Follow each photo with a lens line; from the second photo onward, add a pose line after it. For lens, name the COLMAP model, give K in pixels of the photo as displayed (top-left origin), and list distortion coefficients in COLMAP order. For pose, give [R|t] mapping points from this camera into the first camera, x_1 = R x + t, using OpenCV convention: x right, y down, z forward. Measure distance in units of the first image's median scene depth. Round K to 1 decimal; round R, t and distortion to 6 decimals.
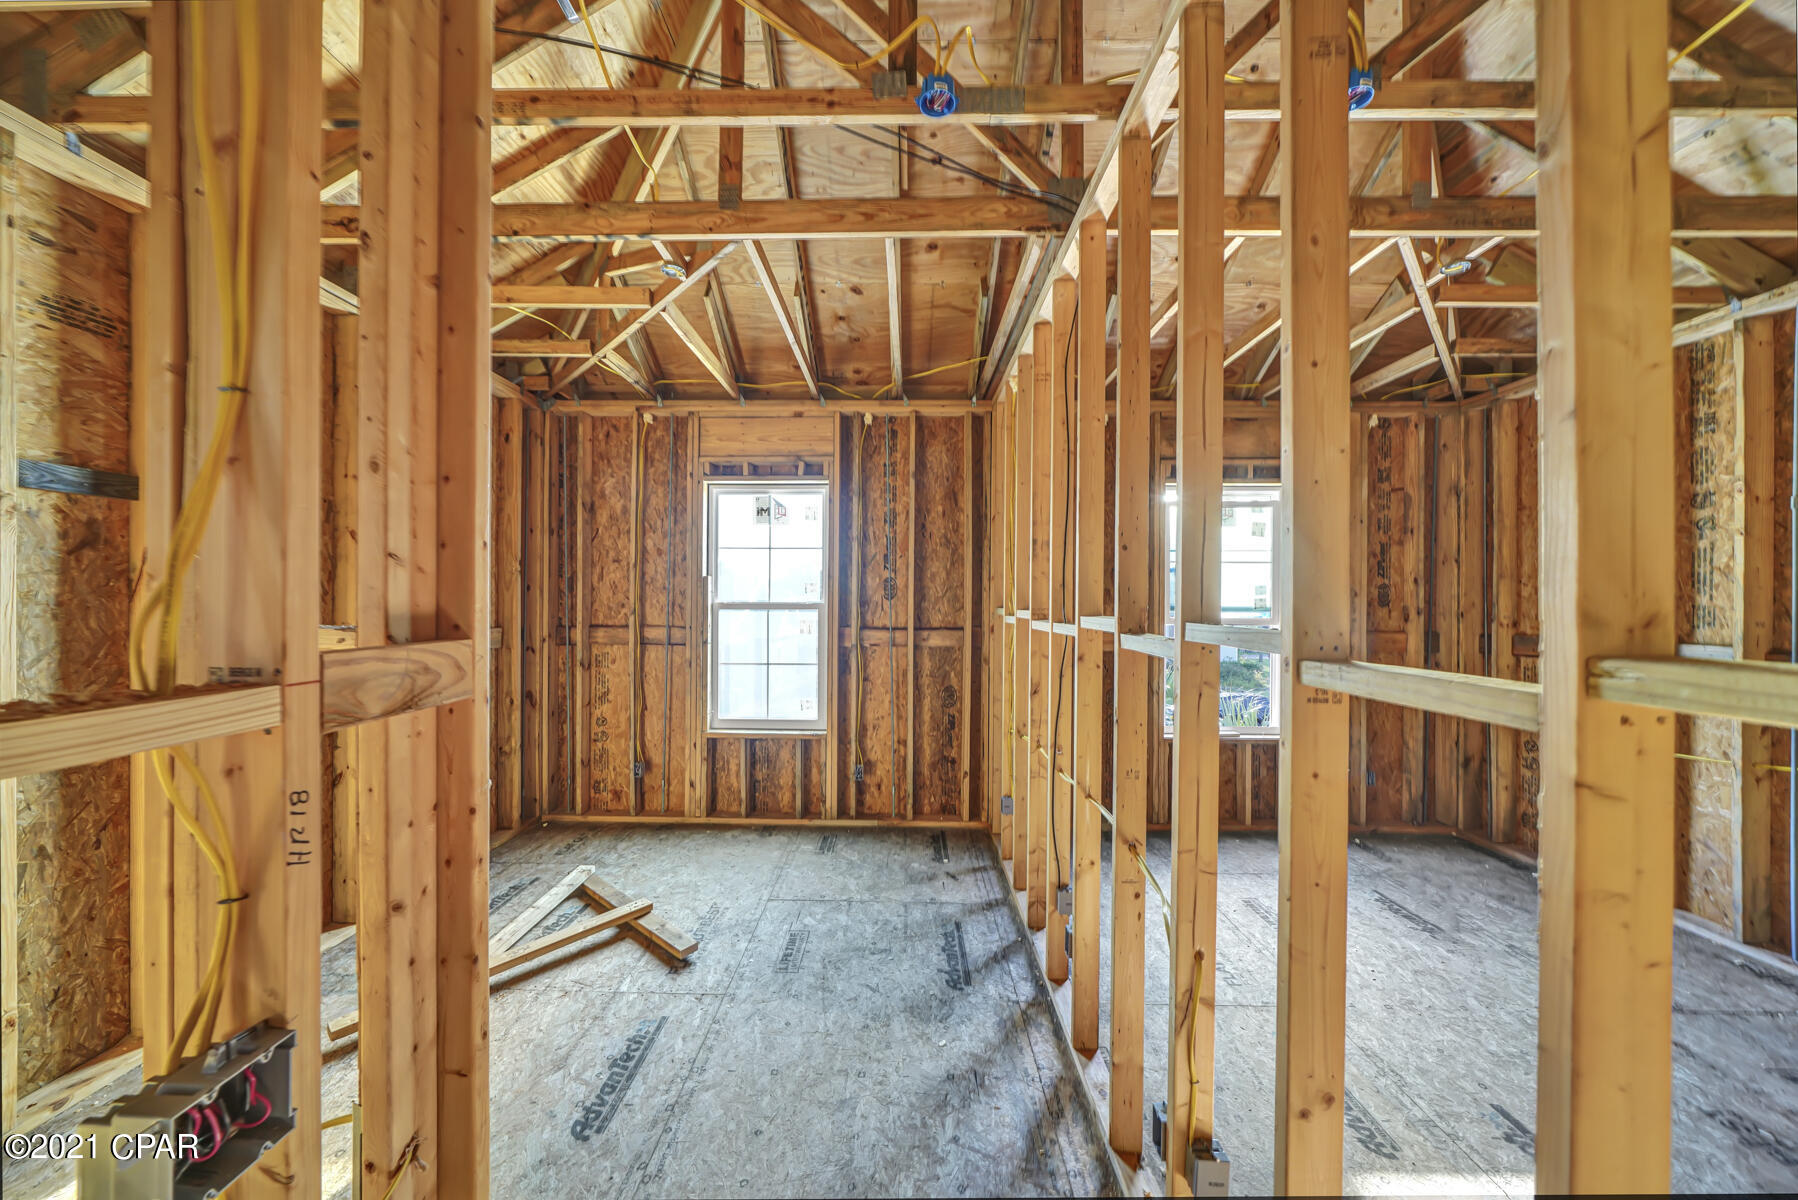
lens RADIAL K [[615.5, 0, 899.0], [0, 615.5, 600.0], [0, 0, 1]] dist [-0.007799, 0.000222]
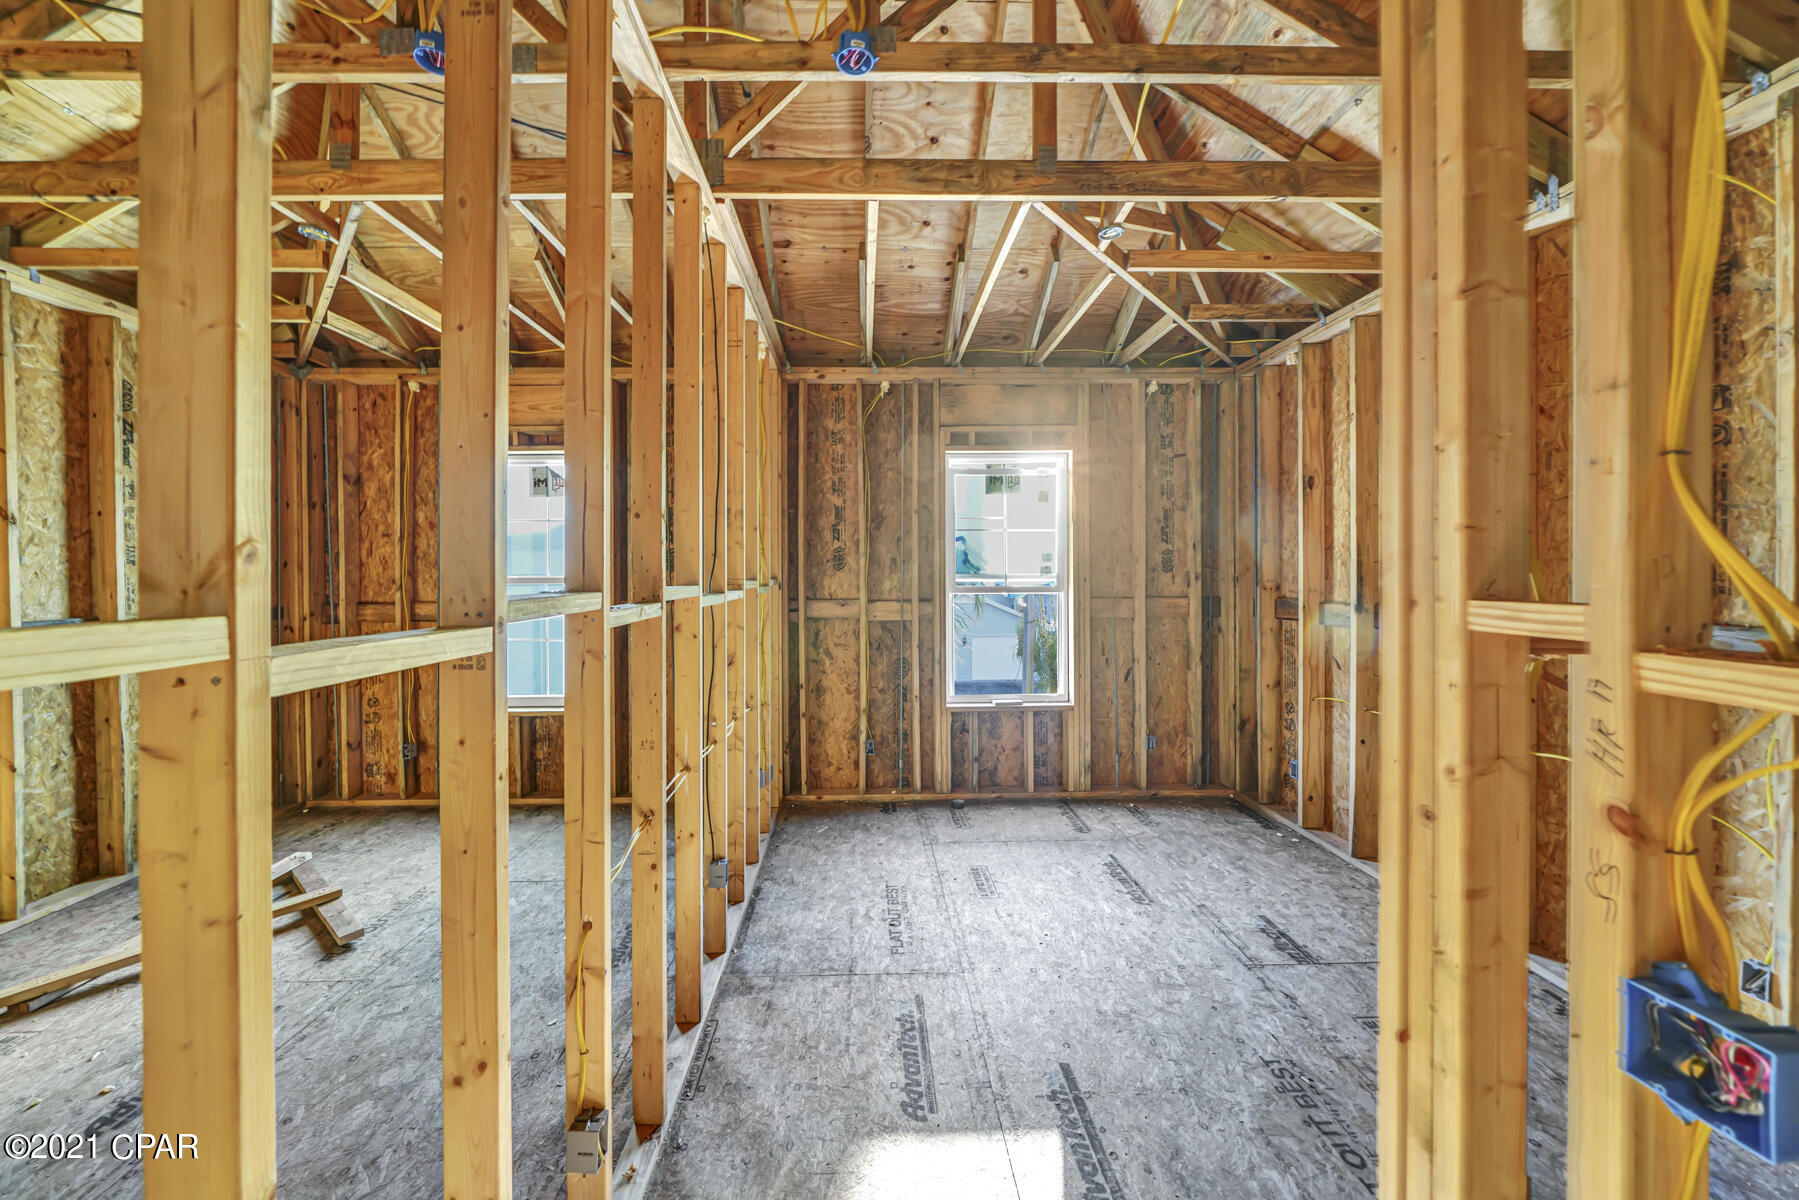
lens RADIAL K [[627.3, 0, 891.5], [0, 627.3, 576.0], [0, 0, 1]] dist [-0.007438, 0.000370]
pose [[0.999120, -0.013677, 0.039640, 0.301250], [0.013406, 0.999885, 0.007082, 0.004150], [-0.039732, -0.006545, 0.999189, -0.008795]]
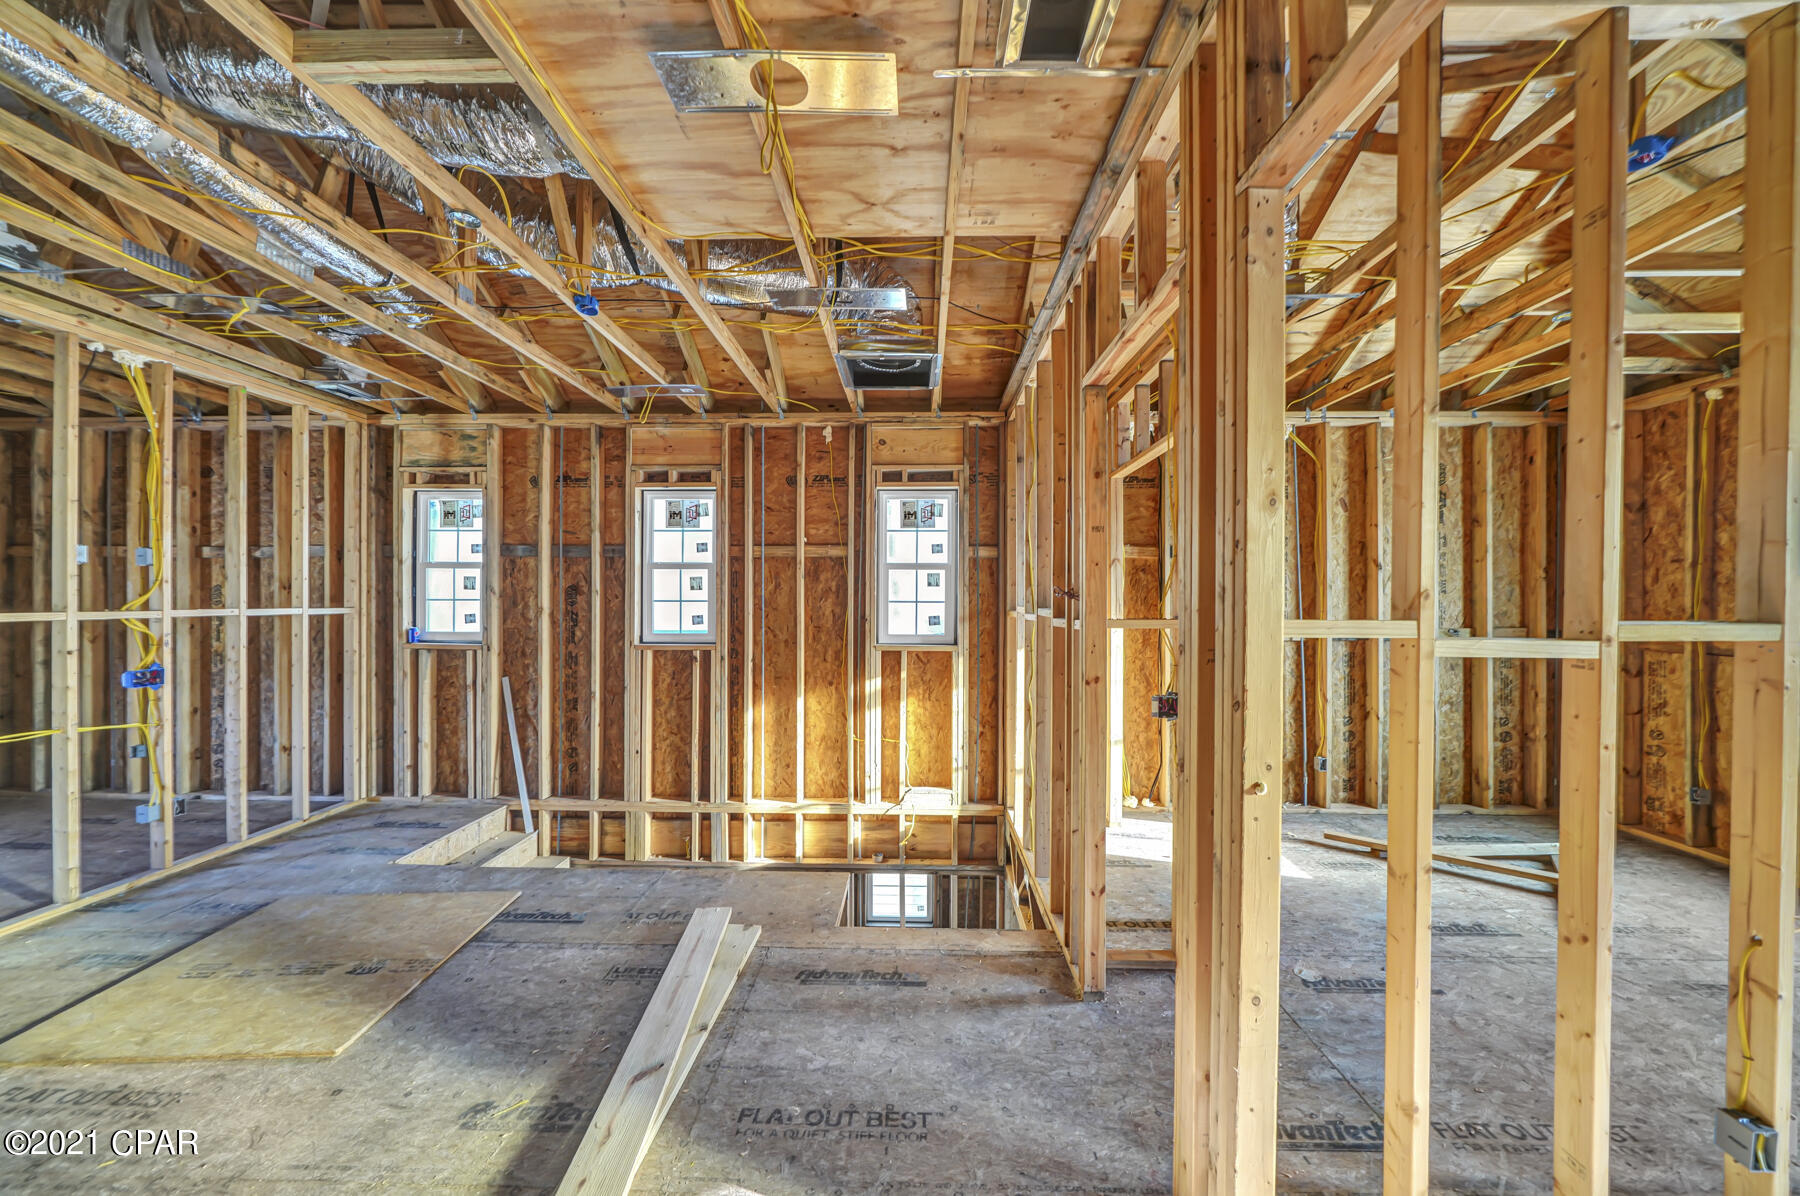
lens RADIAL K [[621.6, 0, 893.5], [0, 621.6, 598.0], [0, 0, 1]] dist [-0.002170, -0.000255]
pose [[-0.022861, -0.007668, -0.999709, 0.496687], [-0.004439, 0.999962, -0.007568, 0.003350], [0.999729, 0.004265, -0.022894, -0.138906]]
